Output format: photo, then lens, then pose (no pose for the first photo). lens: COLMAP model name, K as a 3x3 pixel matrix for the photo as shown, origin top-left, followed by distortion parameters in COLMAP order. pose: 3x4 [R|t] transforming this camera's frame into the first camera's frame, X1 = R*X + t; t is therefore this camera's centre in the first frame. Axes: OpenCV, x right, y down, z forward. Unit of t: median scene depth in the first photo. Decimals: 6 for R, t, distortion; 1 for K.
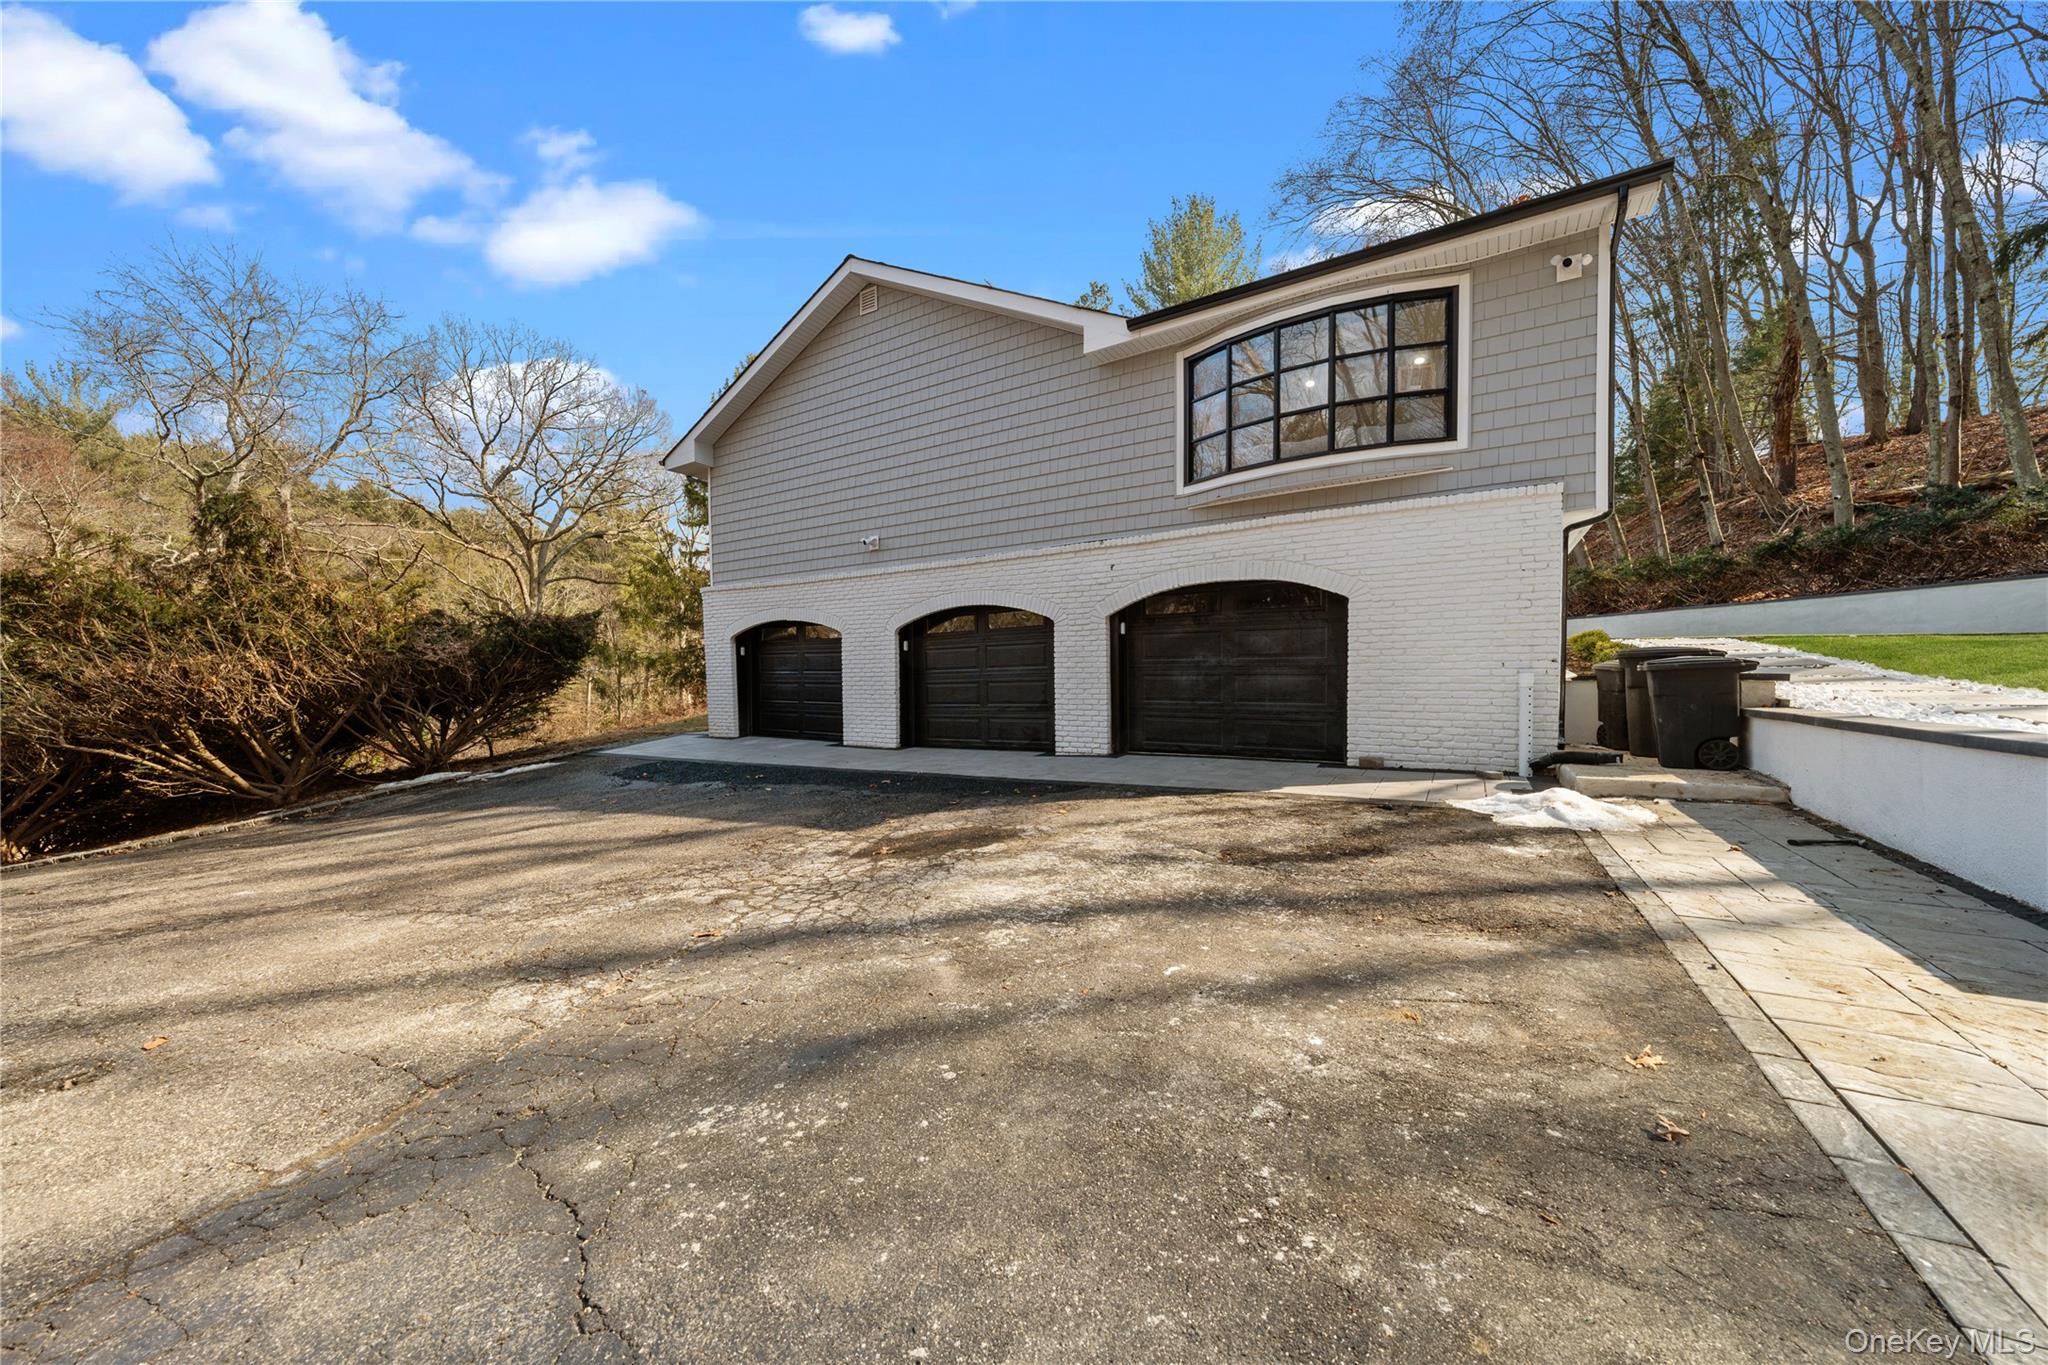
lens RADIAL K [[712.0, 0, 1027.2], [0, 712.0, 710.9], [0, 0, 1]] dist [0.001213, 0.000203]
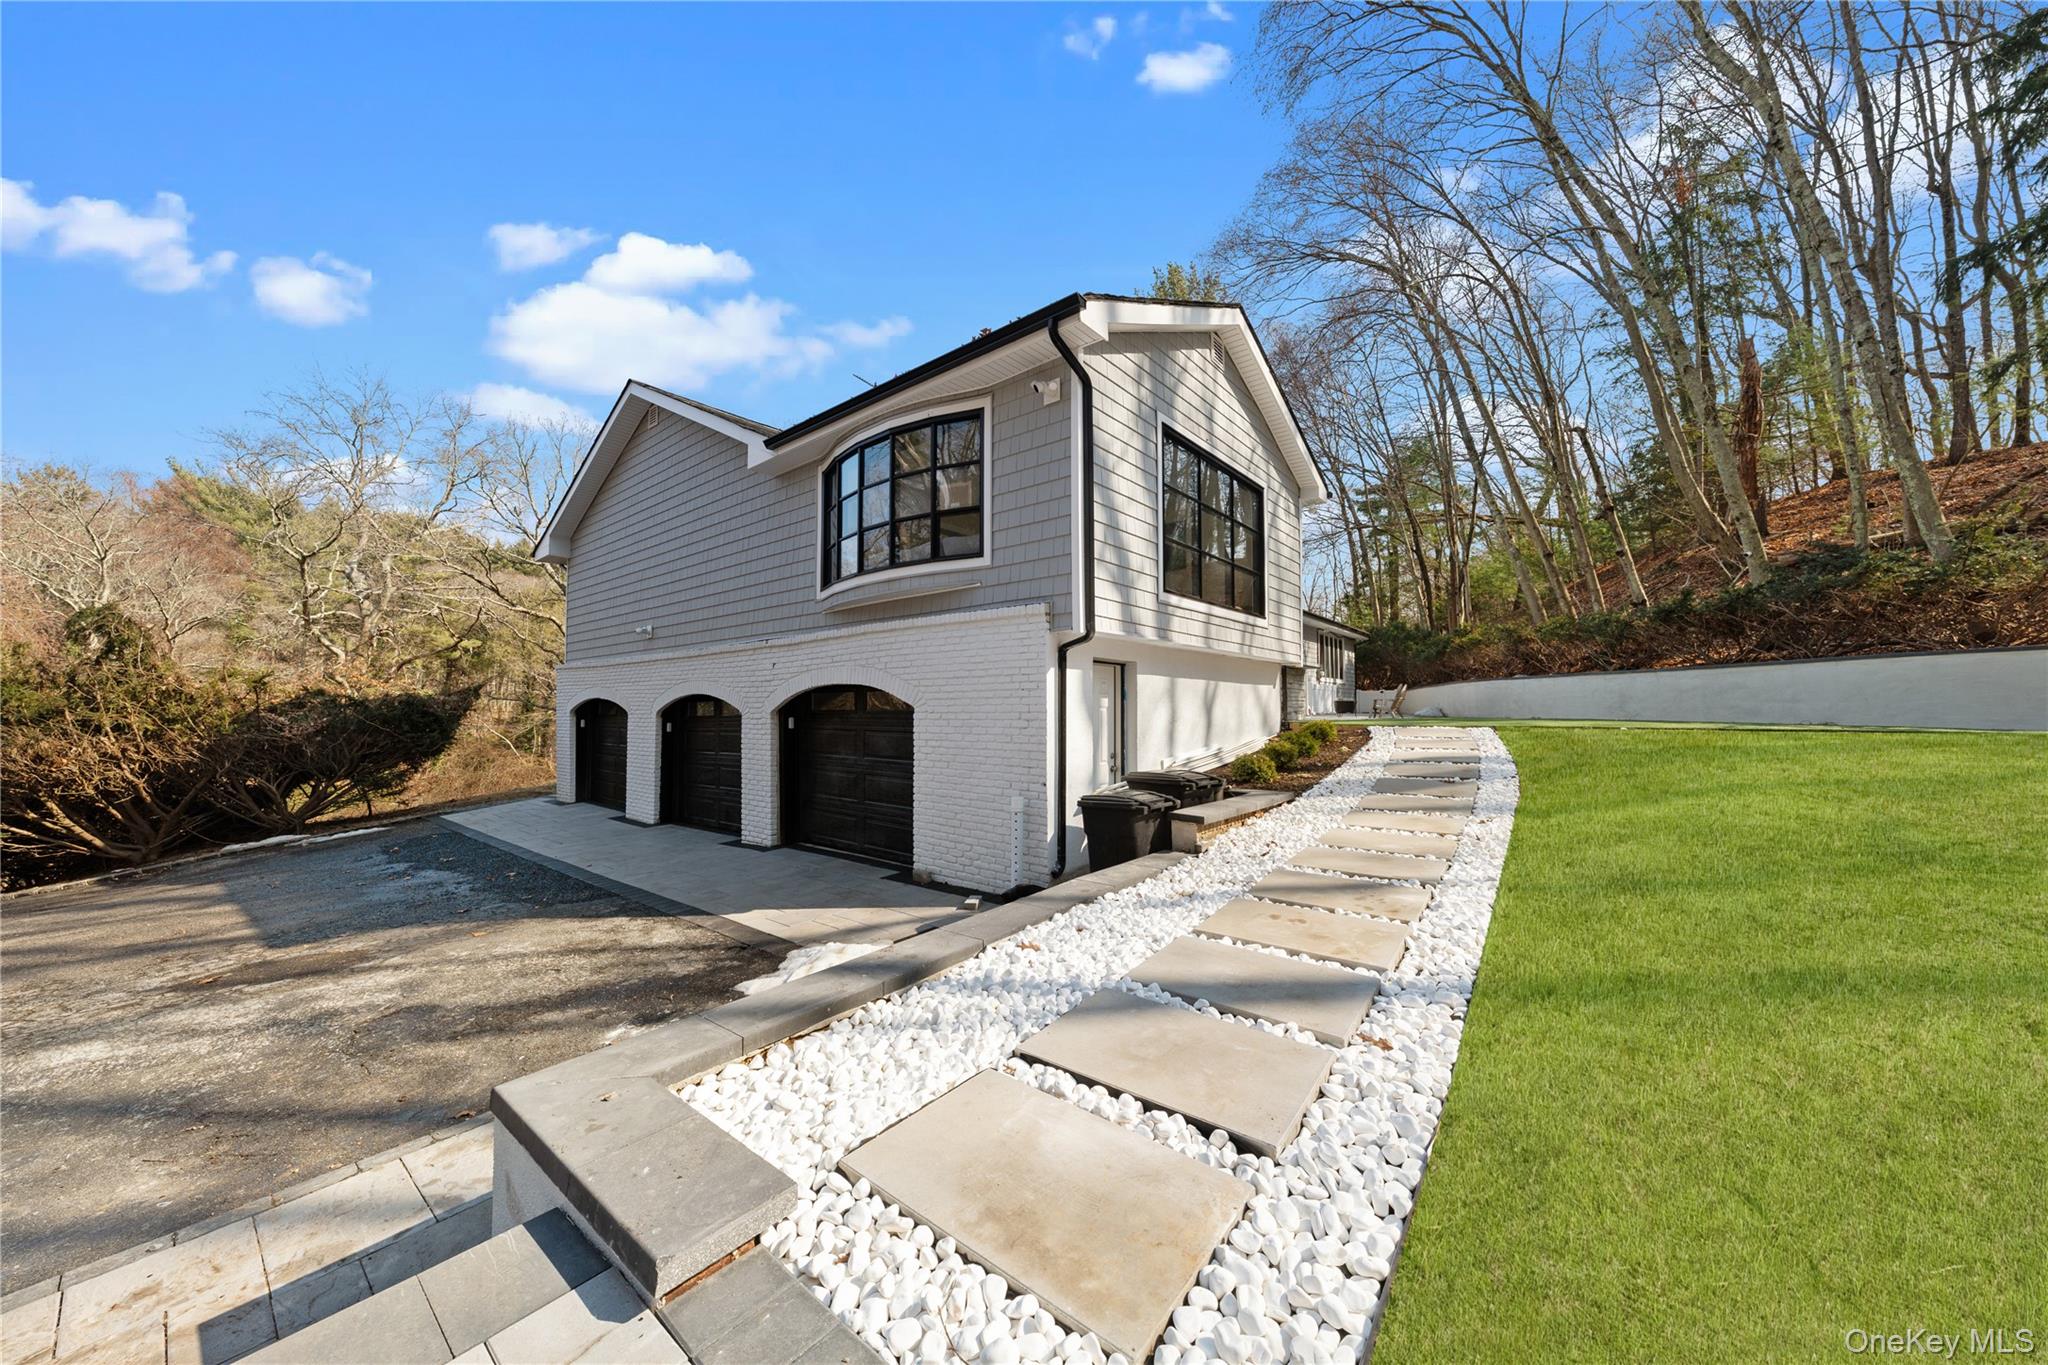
lens RADIAL K [[712.0, 0, 1023.9], [0, 712.0, 677.0], [0, 0, 1]] dist [0.001213, 0.000203]
pose [[0.989006, -0.001611, -0.147865, 0.668036], [-0.011450, 0.996105, -0.087432, -0.103190], [0.147430, 0.088164, 0.985135, 0.031694]]
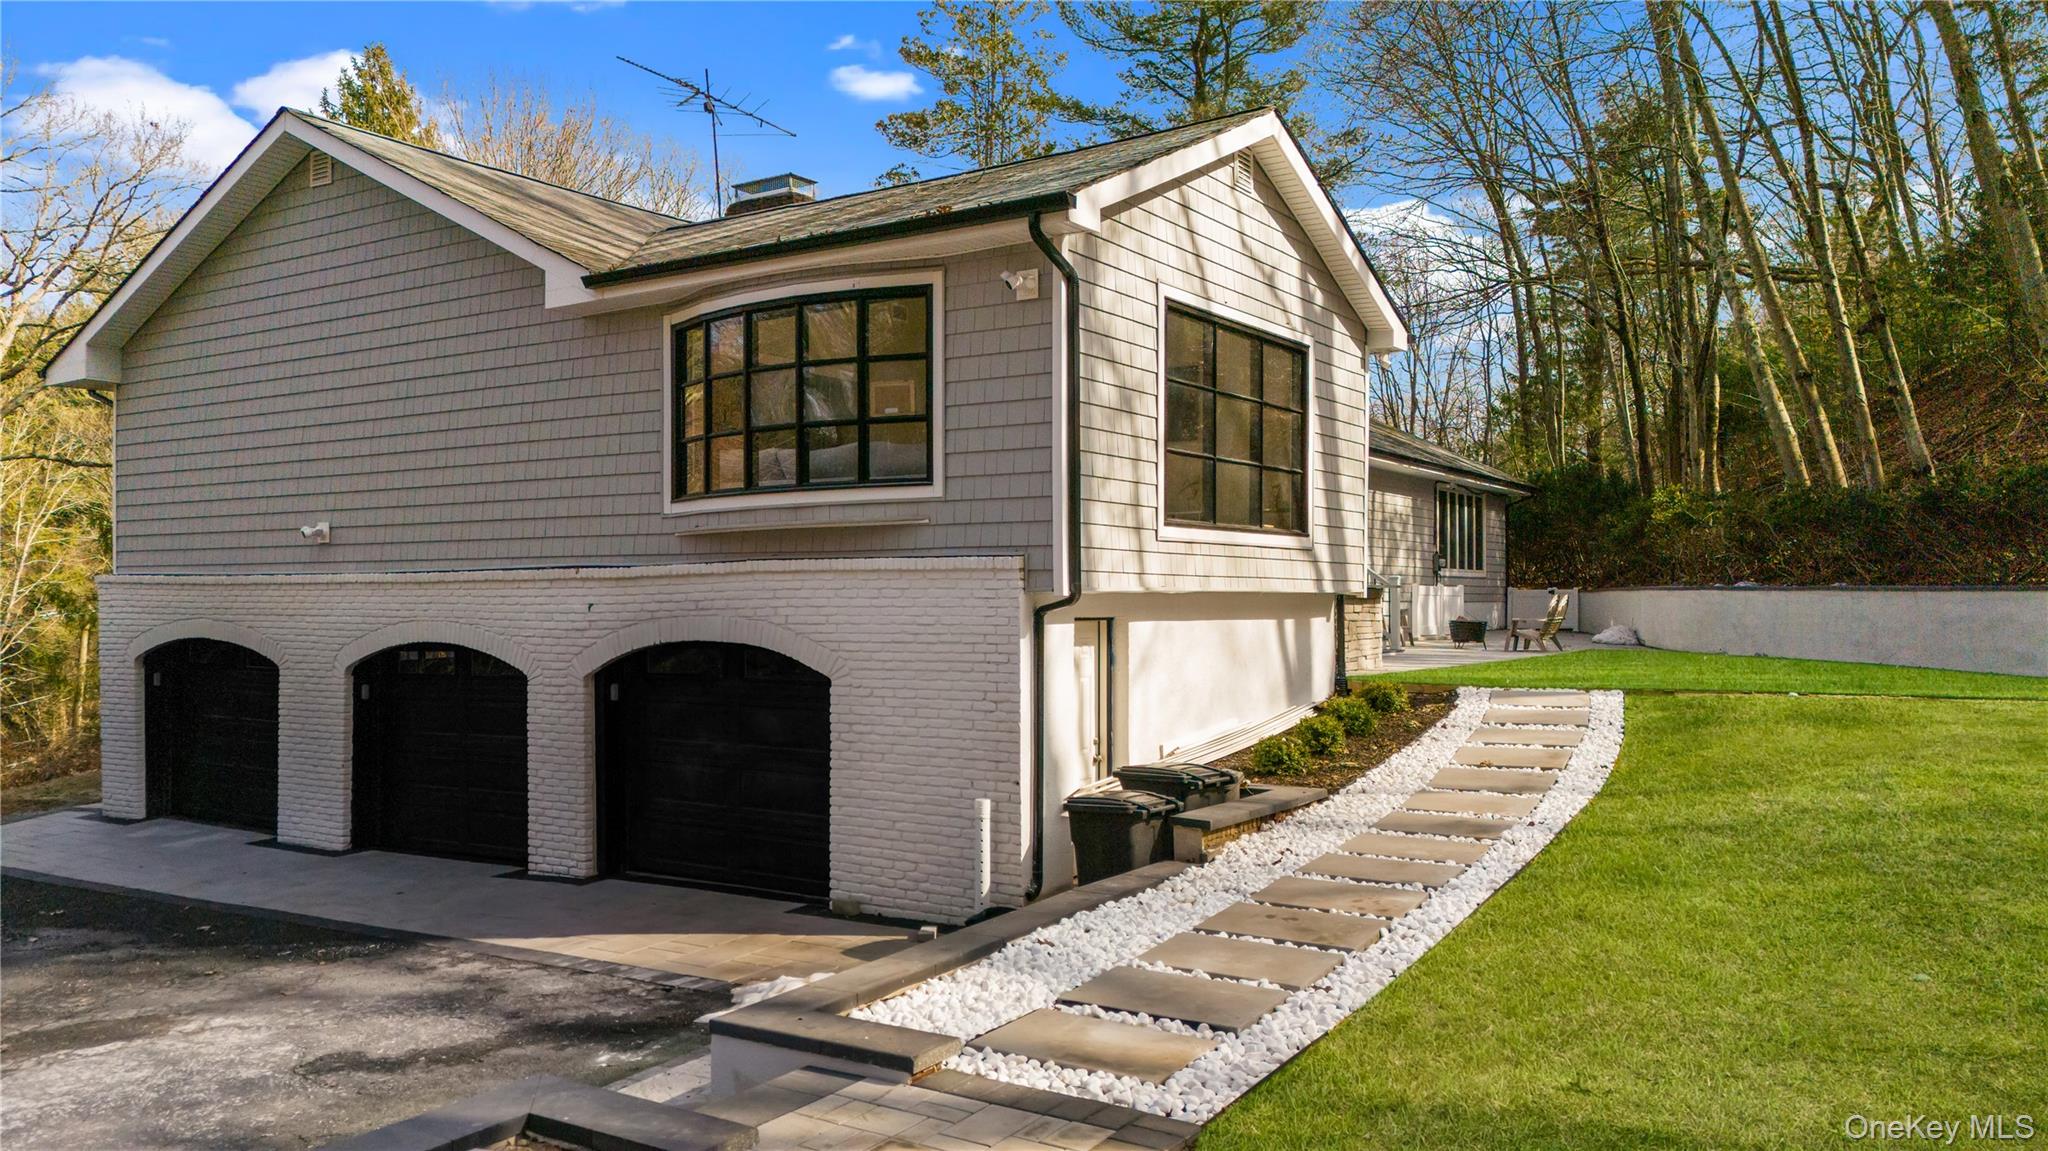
lens RADIAL K [[1535.4, 0, 1029.6], [0, 1535.4, 567.6], [0, 0, 1]] dist [0.075968, -0.036168]
pose [[0.999238, 0.003298, -0.038898, 0.638279], [-0.005637, 0.998172, -0.060169, -0.159845], [0.038629, 0.060343, 0.997430, -0.517001]]
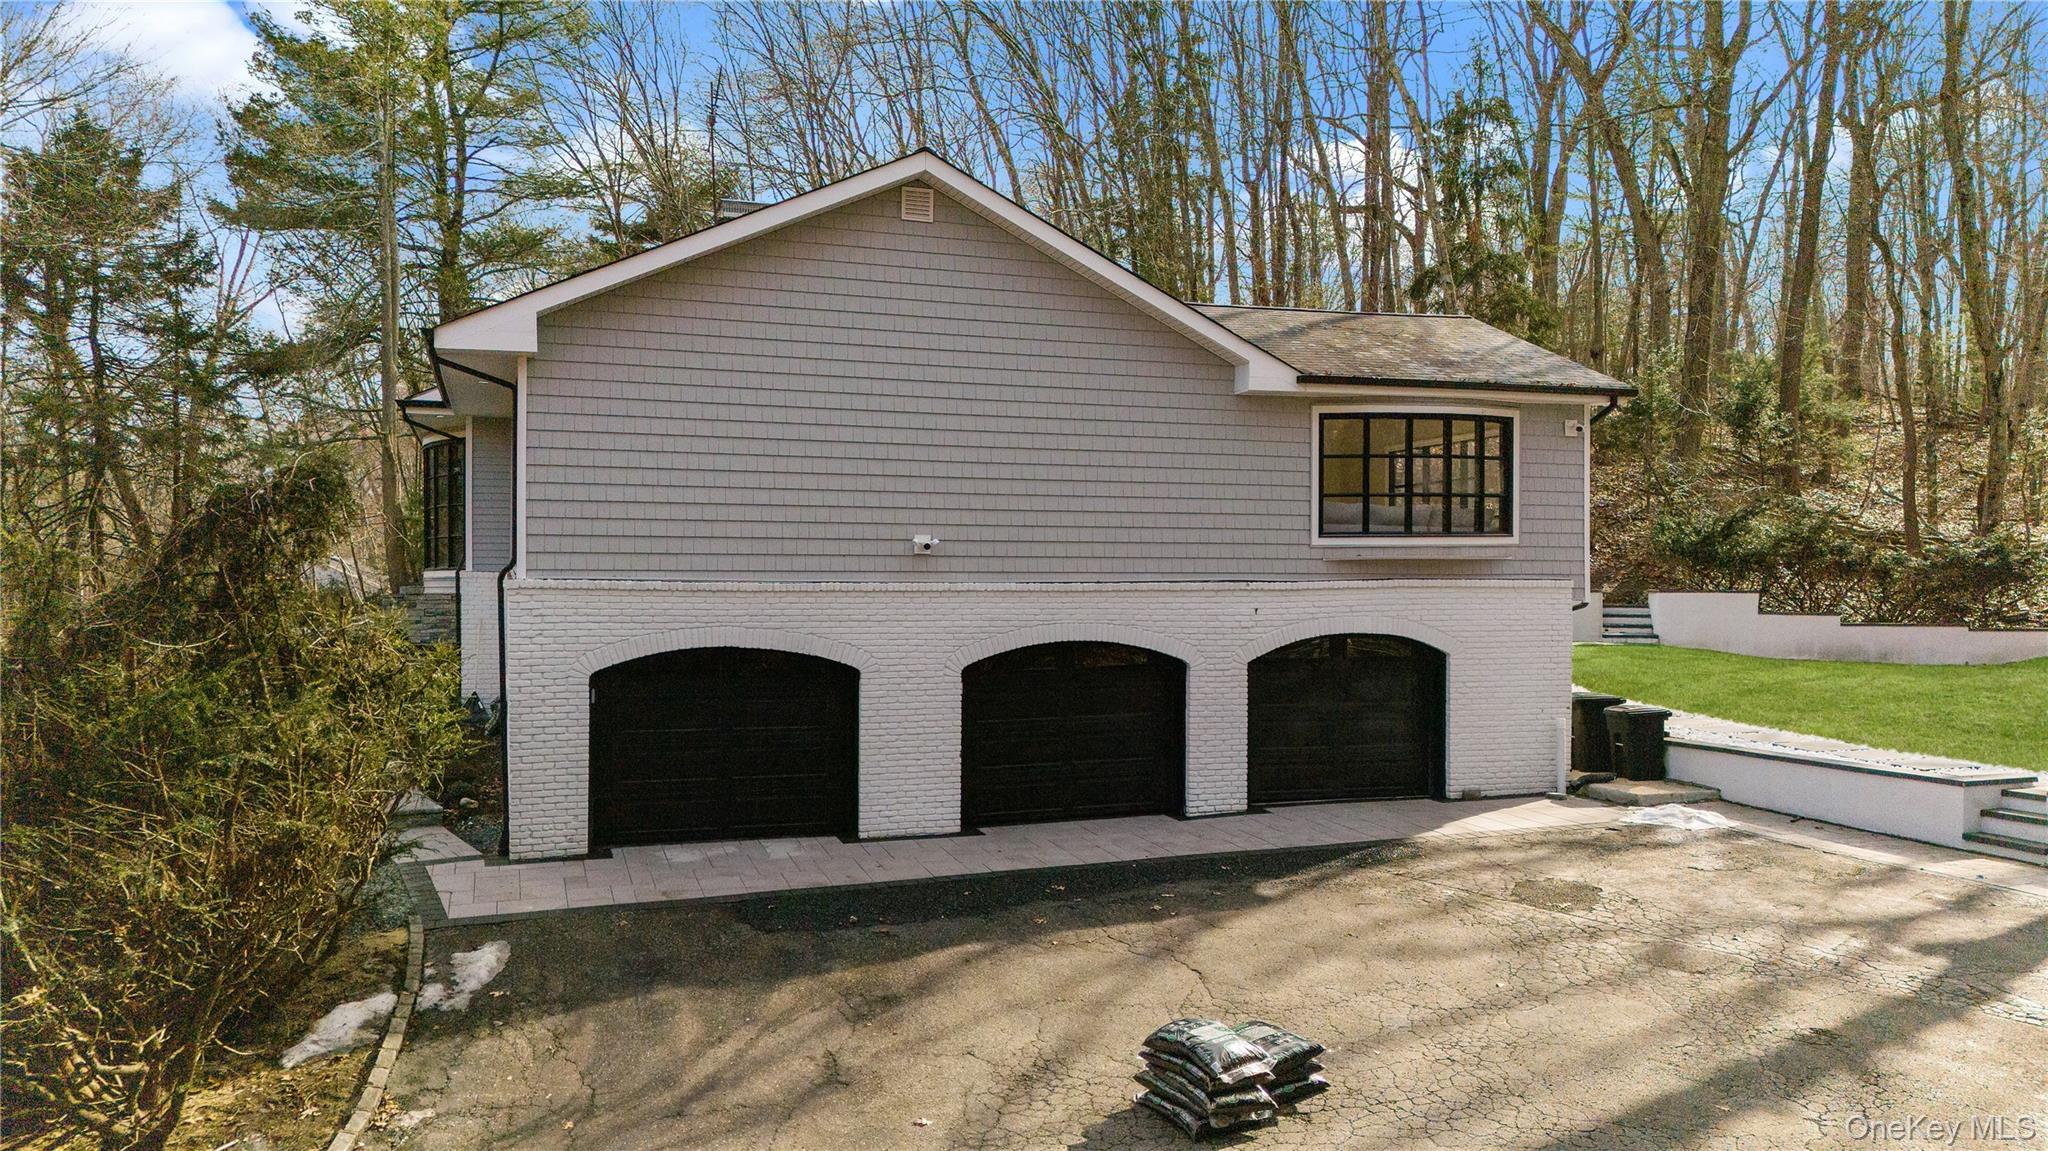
lens RADIAL K [[1535.4, 0, 1014.6], [0, 1535.4, 597.8], [0, 0, 1]] dist [0.075968, -0.036168]
pose [[0.633134, 0.001403, 0.774041, -1.756198], [0.026331, 0.999381, -0.023349, -0.189164], [-0.773595, 0.035164, 0.632704, -0.051508]]
